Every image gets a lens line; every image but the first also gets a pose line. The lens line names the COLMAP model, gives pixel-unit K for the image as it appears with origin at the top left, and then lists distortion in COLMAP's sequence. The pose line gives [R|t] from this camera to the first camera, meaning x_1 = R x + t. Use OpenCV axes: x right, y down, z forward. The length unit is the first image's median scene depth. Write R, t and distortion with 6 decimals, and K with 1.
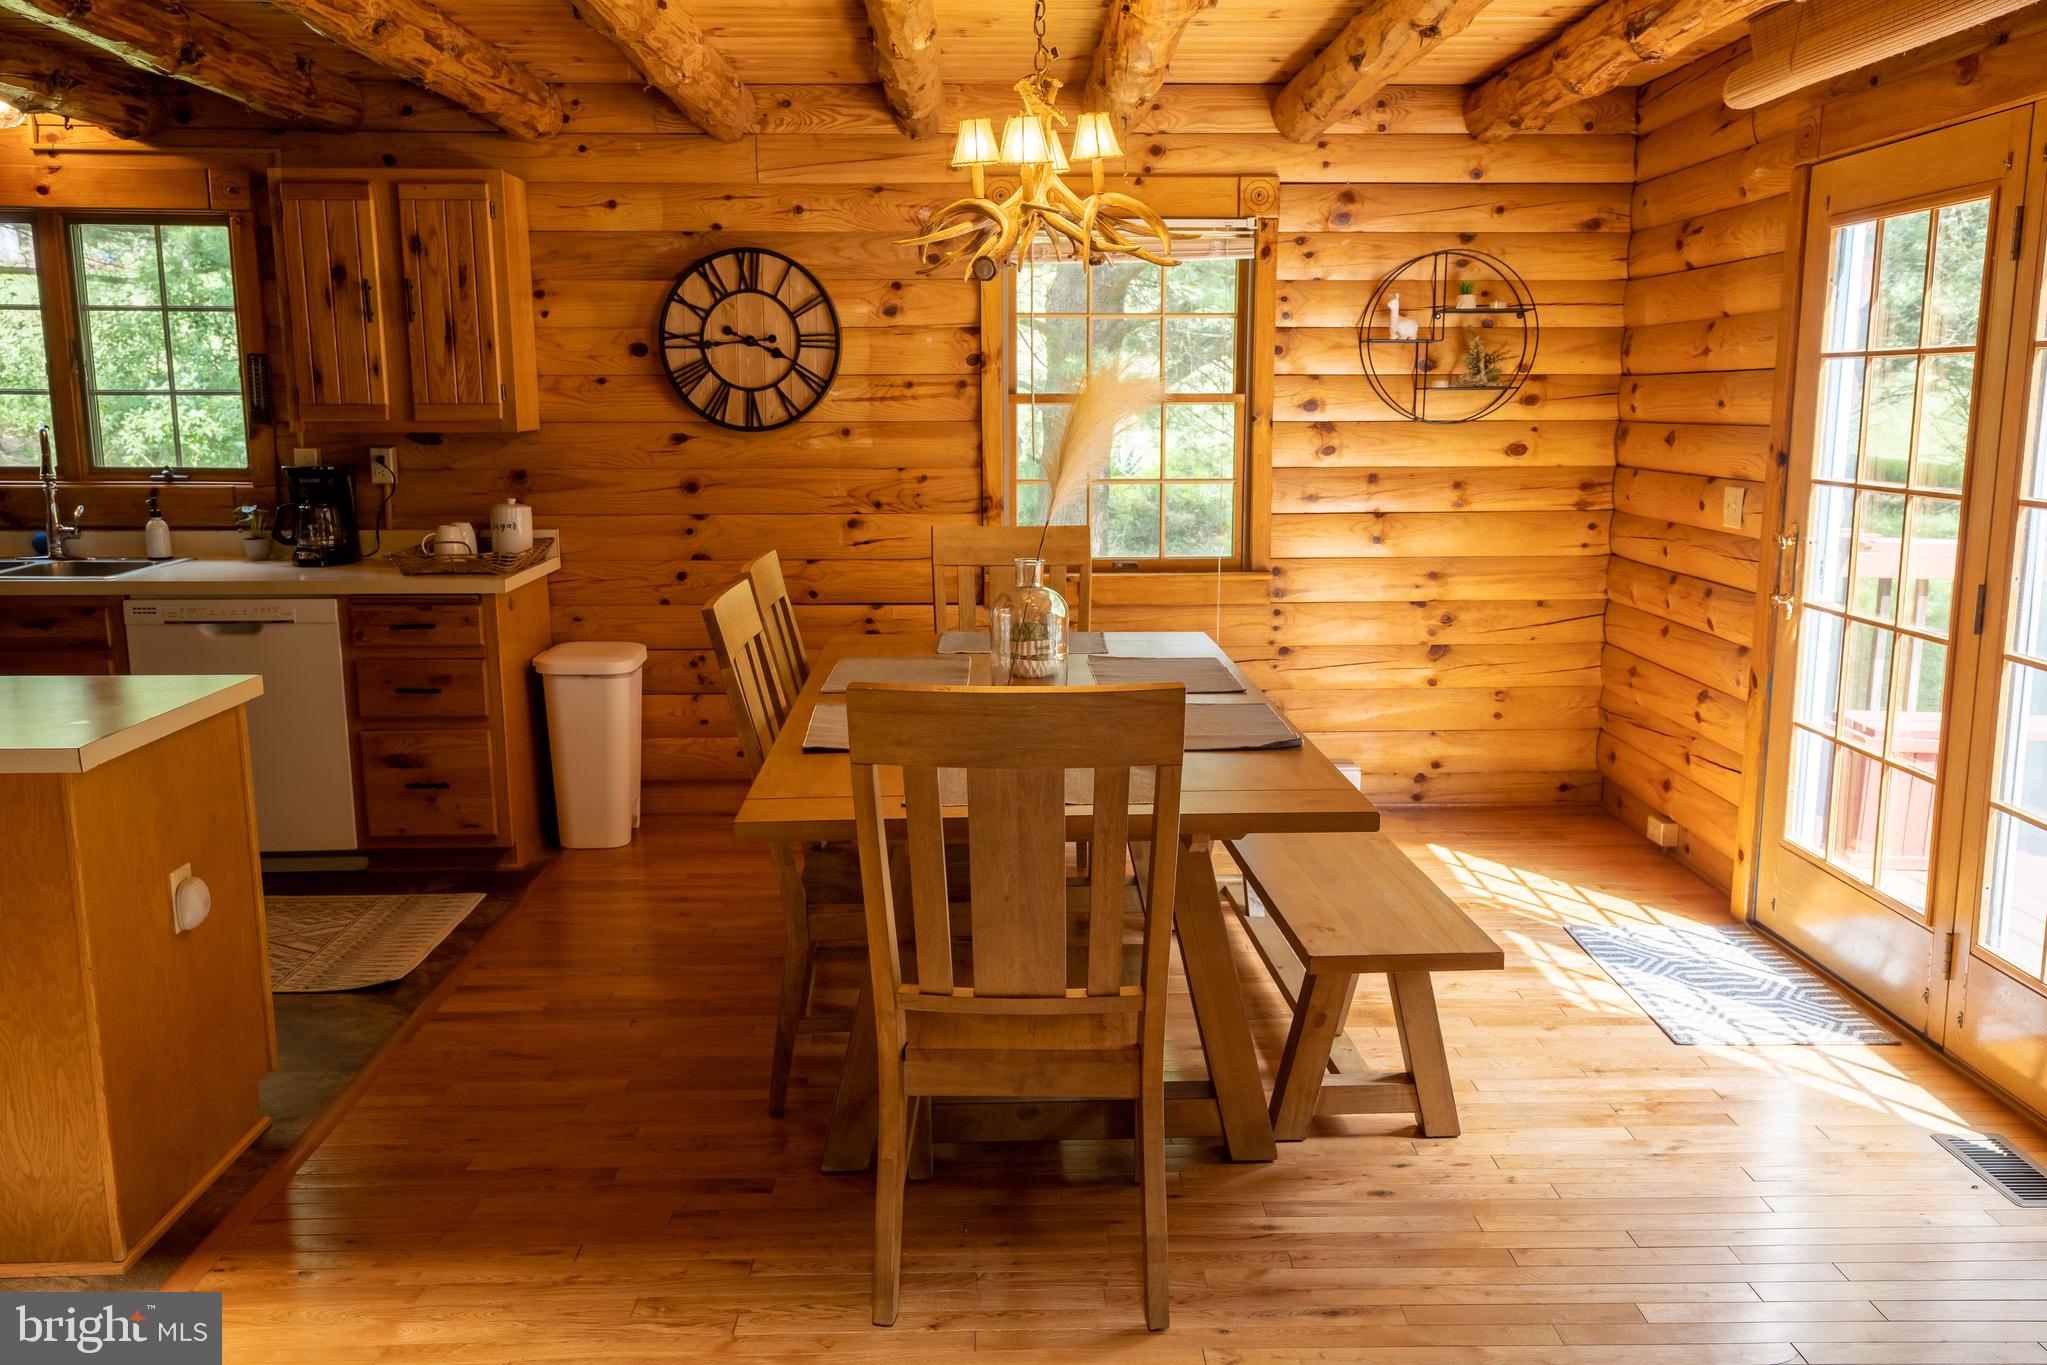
lens RADIAL K [[1640.4, 0, 1051.5], [0, 1640.4, 678.3], [0, 0, 1]] dist [0.015961, 0.000388]
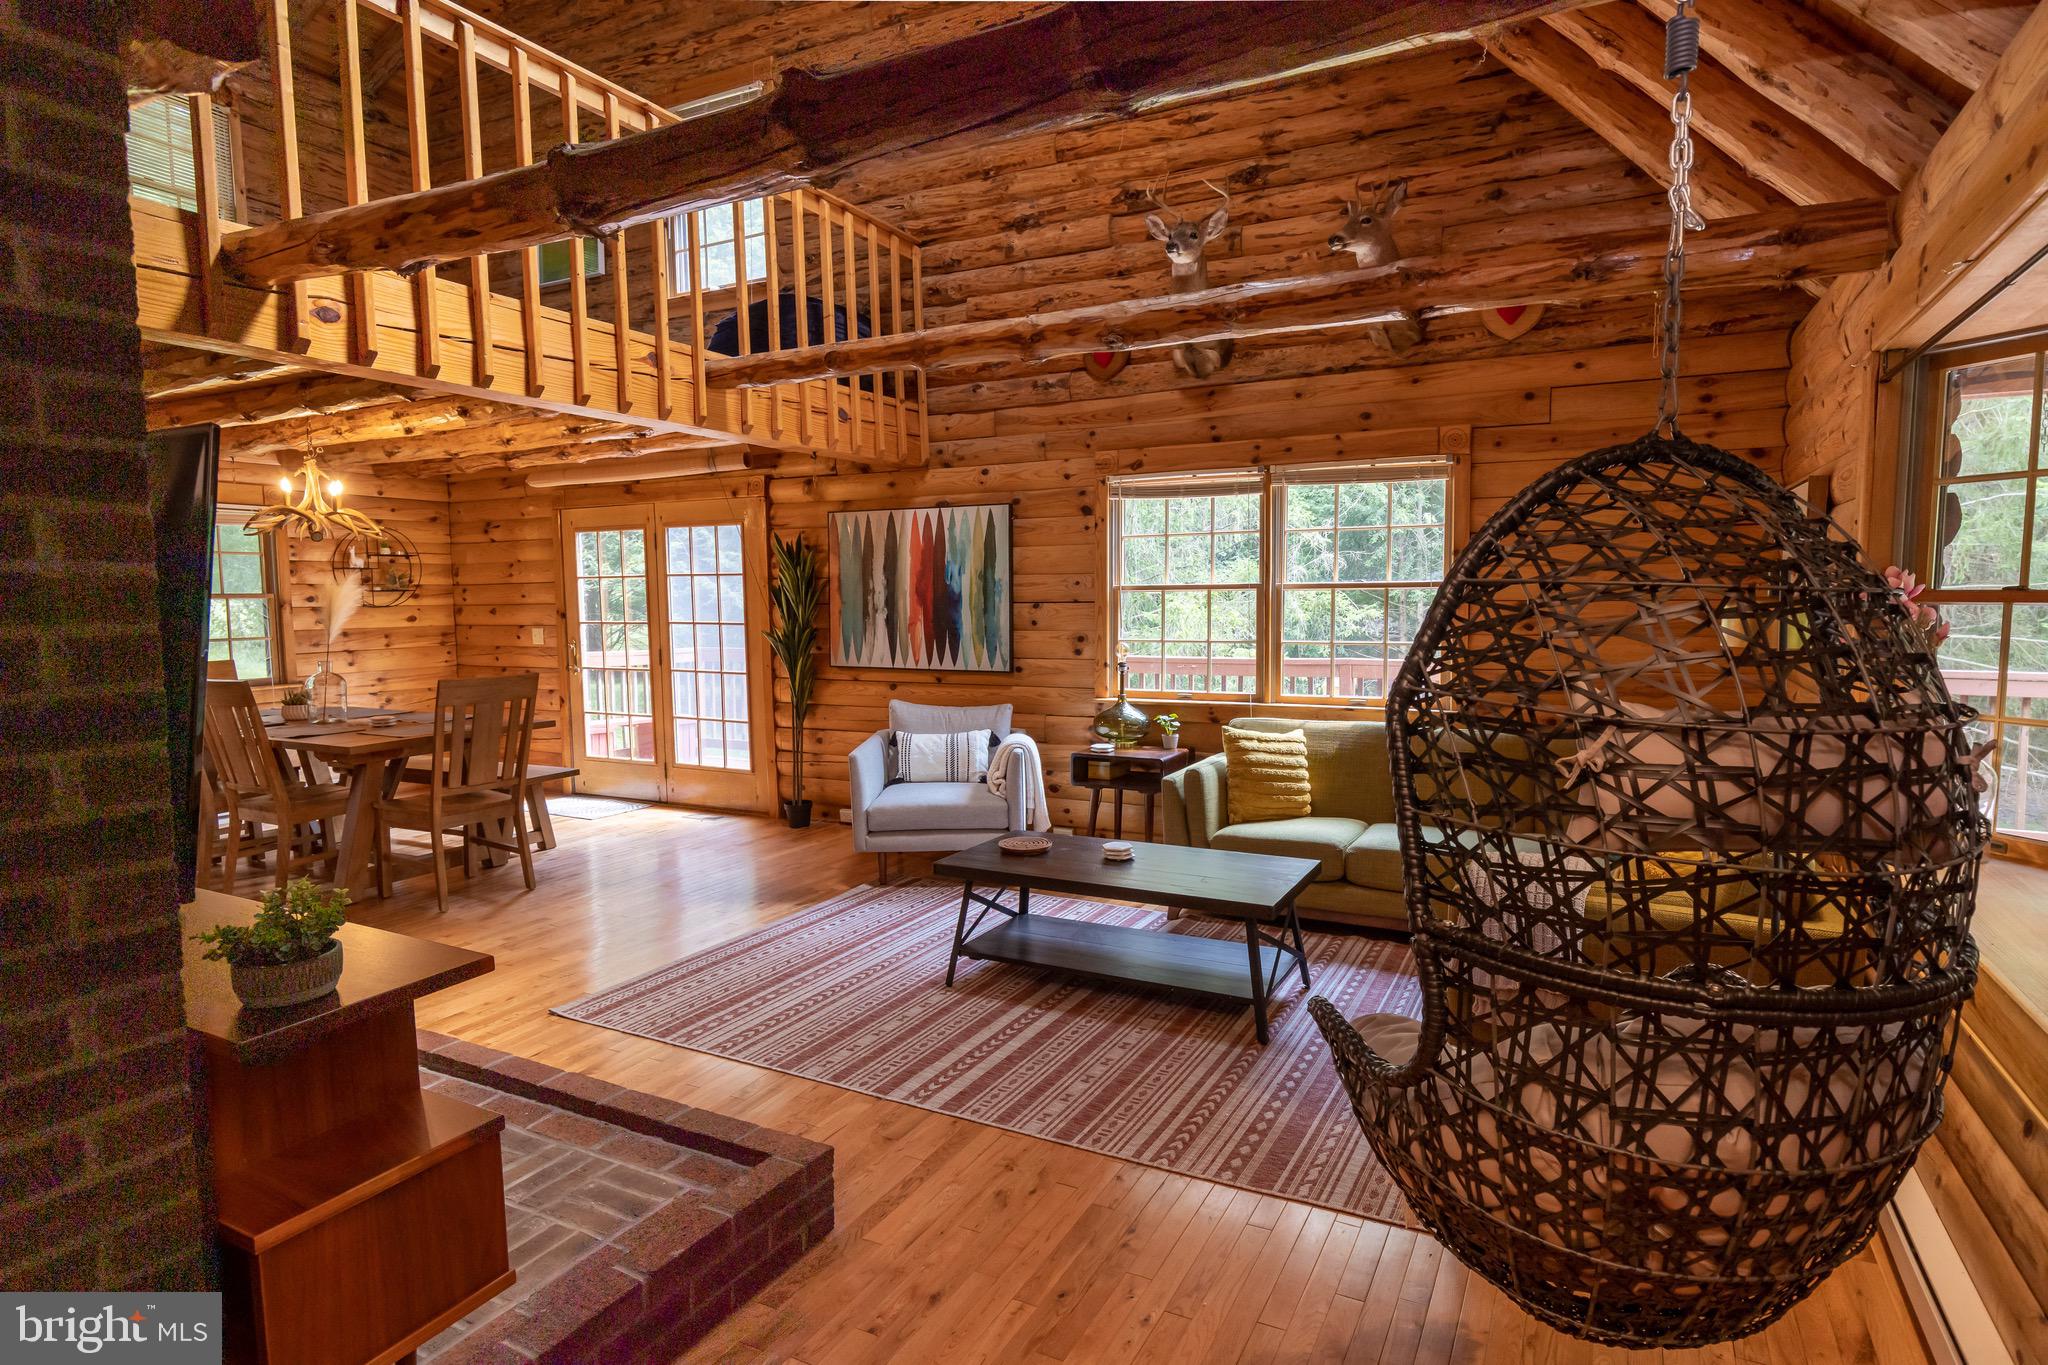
lens RADIAL K [[1090.0, 0, 1029.1], [0, 1090.0, 681.7], [0, 0, 1]] dist [0.006548, 0.000440]
pose [[0.505439, -0.075648, 0.859540, -0.592385], [0.155392, 0.987843, -0.004436, 0.081380], [-0.848755, 0.135808, 0.511050, -0.446845]]
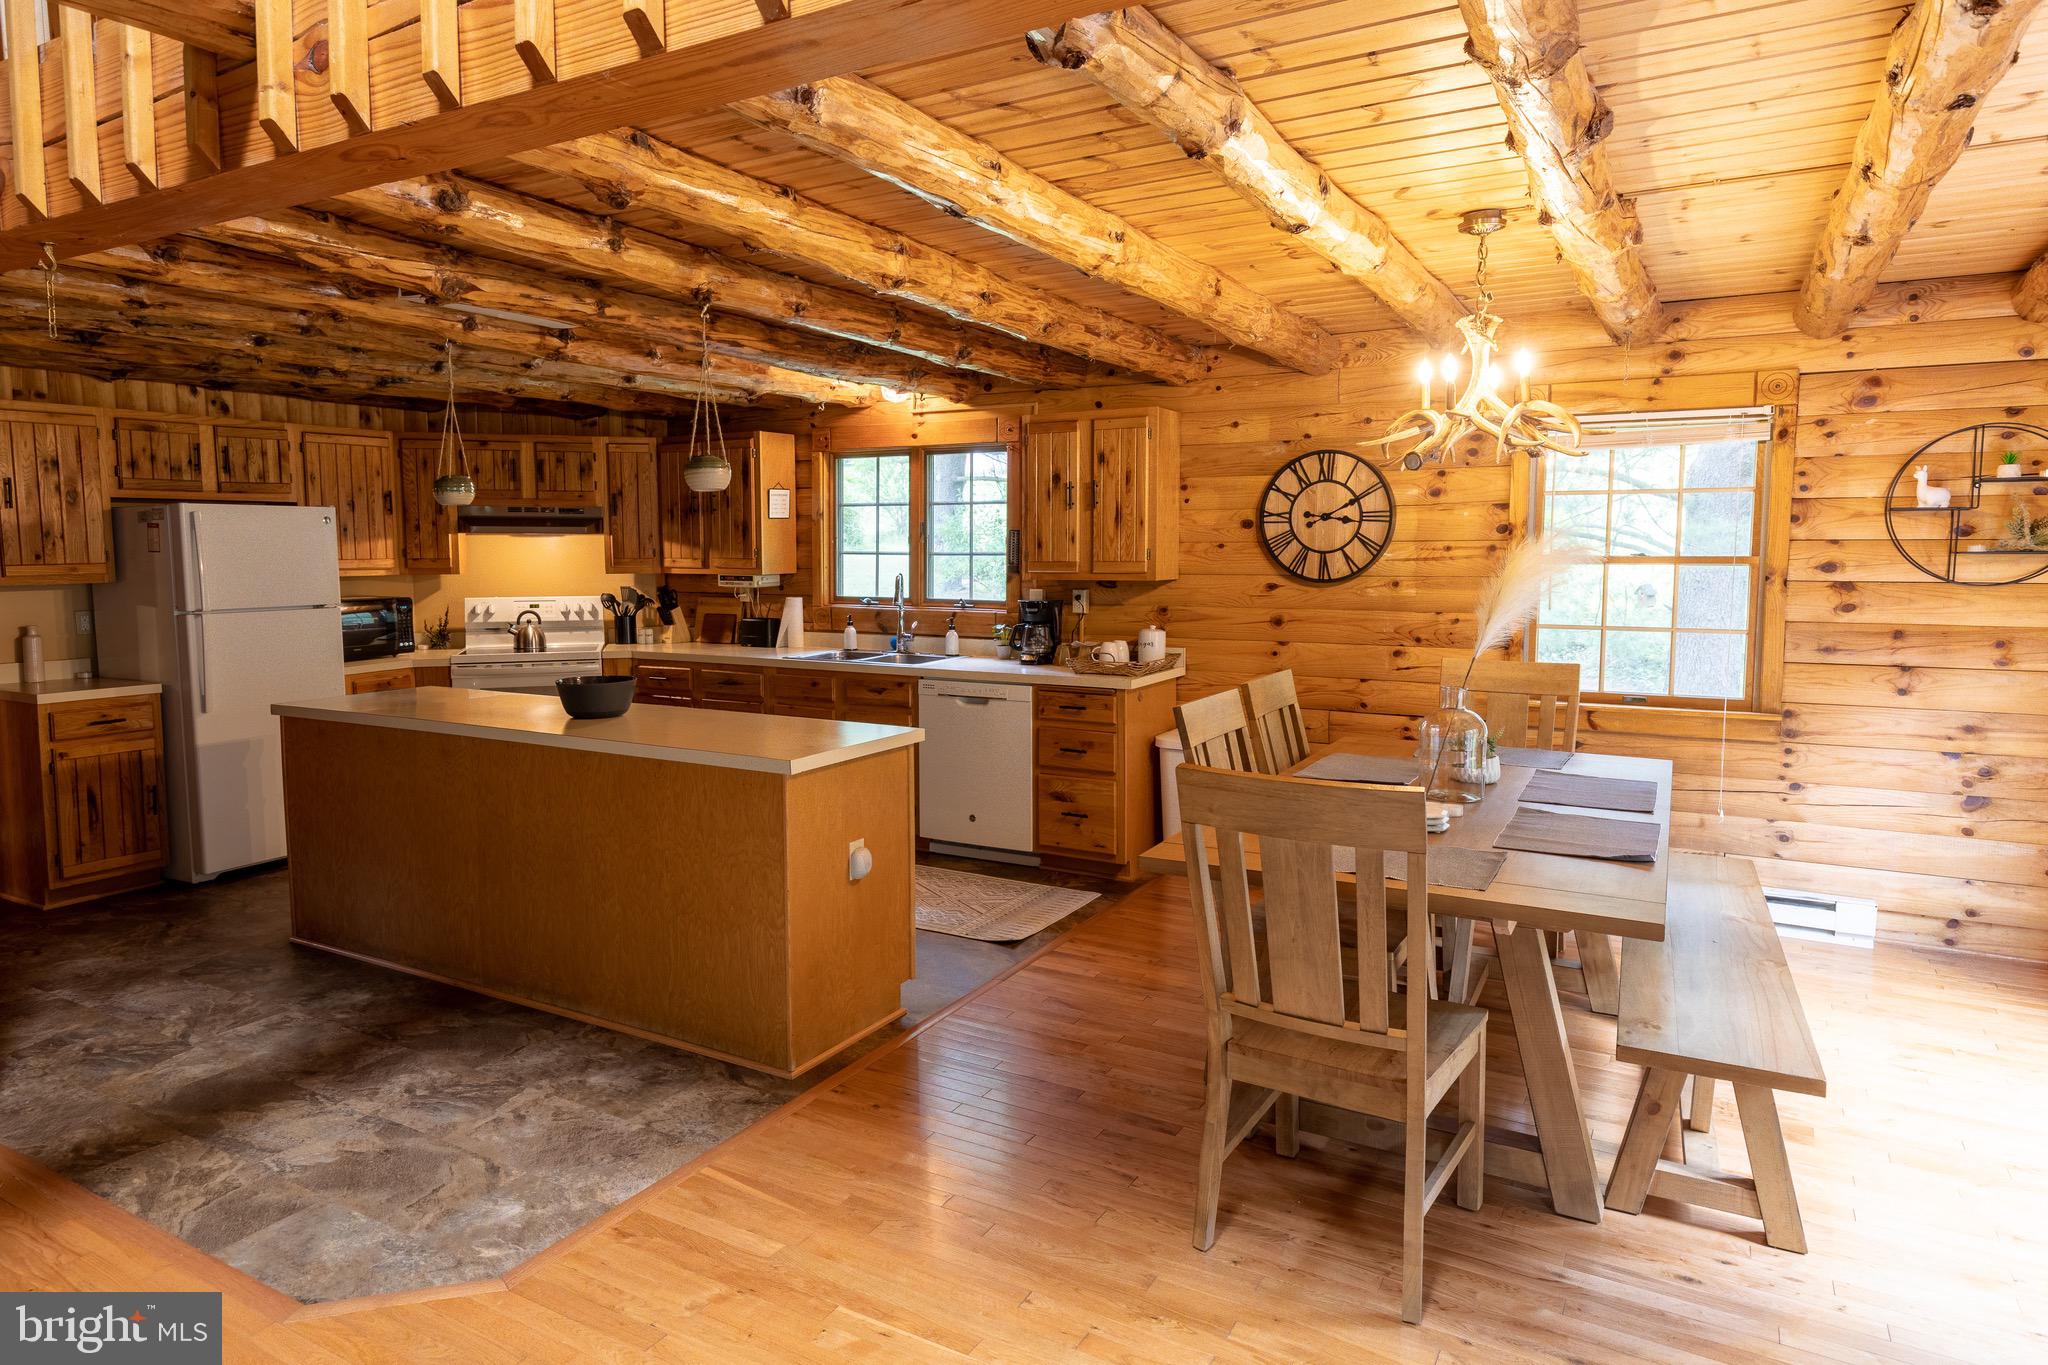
lens RADIAL K [[1225.0, 0, 994.5], [0, 1225.0, 639.8], [0, 0, 1]] dist [0.000090, -0.003980]
pose [[0.841547, 0.040646, -0.538652, 0.138911], [-0.093982, 0.992974, -0.071902, -0.005180], [0.531945, 0.111132, 0.839455, 0.012164]]
